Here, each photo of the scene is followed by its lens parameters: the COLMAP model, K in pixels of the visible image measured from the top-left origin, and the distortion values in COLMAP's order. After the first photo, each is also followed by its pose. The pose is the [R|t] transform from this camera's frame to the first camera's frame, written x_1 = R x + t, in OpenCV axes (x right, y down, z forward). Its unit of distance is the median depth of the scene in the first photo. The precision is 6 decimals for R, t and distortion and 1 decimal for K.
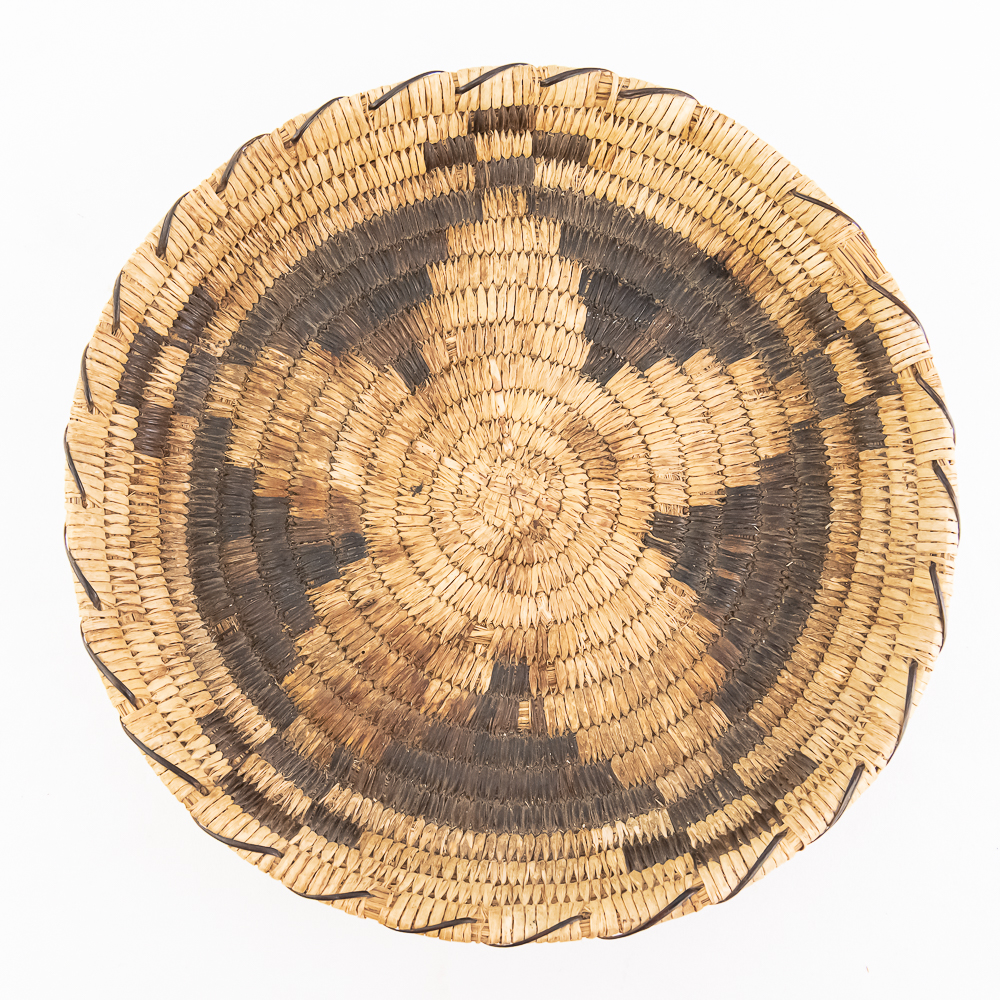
lens RADIAL K [[965.7, 0, 500.0], [0, 965.7, 497.3], [0, 0, 1]] dist [0.015475, 0.000000]
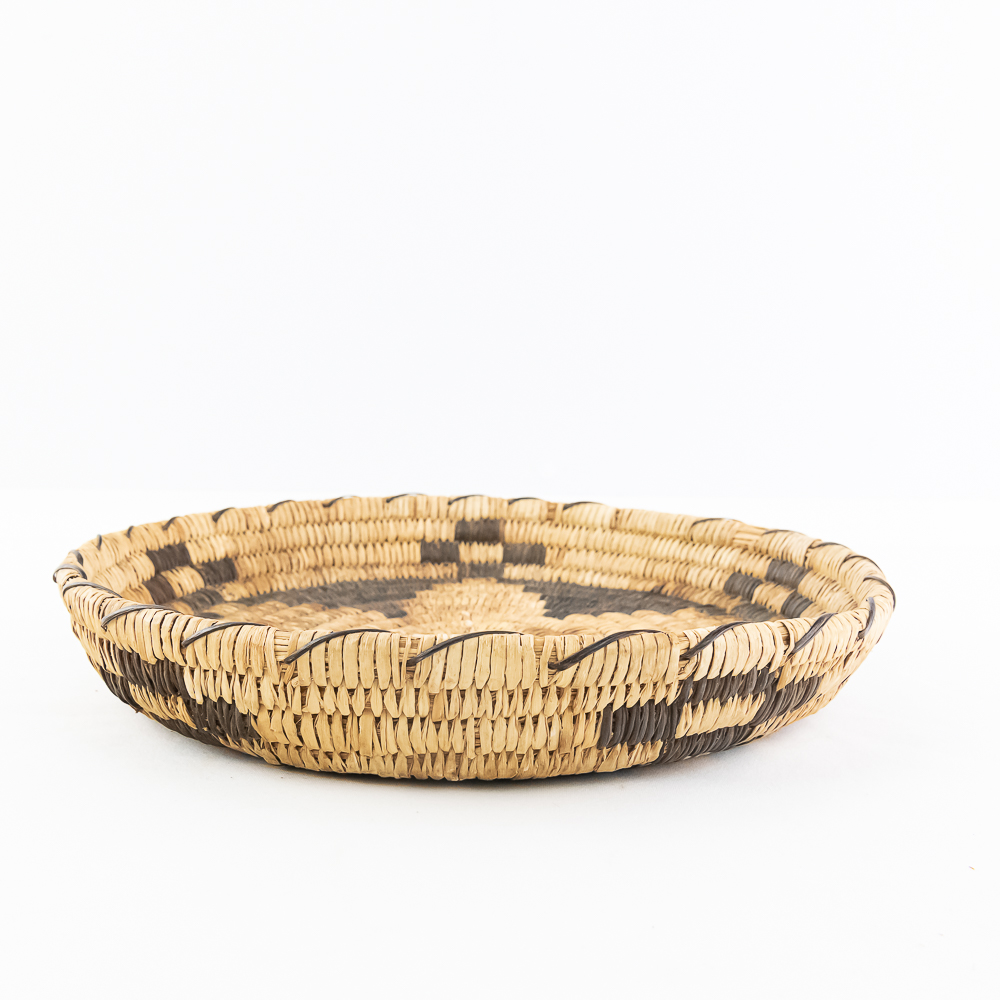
lens RADIAL K [[1308.5, 0, 501.5], [0, 1308.5, 498.0], [0, 0, 1]] dist [0.099778, 0.000000]
pose [[0.999634, 0.014422, -0.022890, 0.071495], [-0.025374, 0.206247, -0.978171, 1.363789], [-0.009386, 0.978394, 0.206538, 0.556713]]
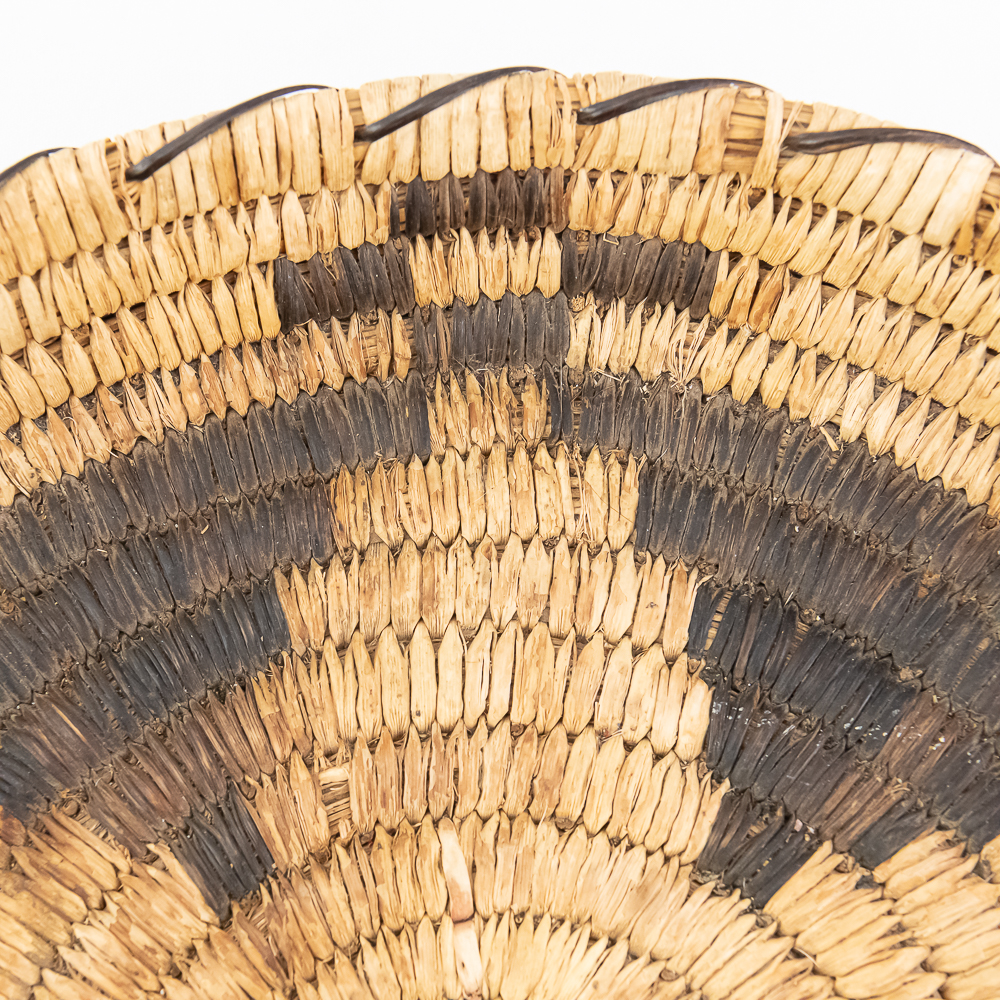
lens RADIAL K [[2445.9, 0, 495.6], [0, 2445.9, 503.1], [0, 0, 1]] dist [0.041197, 0.000000]
pose [[0.999526, 0.006198, -0.030144, 0.036922], [-0.012931, 0.973430, -0.228620, -0.054161], [0.027926, 0.228902, 0.973049, 0.088636]]
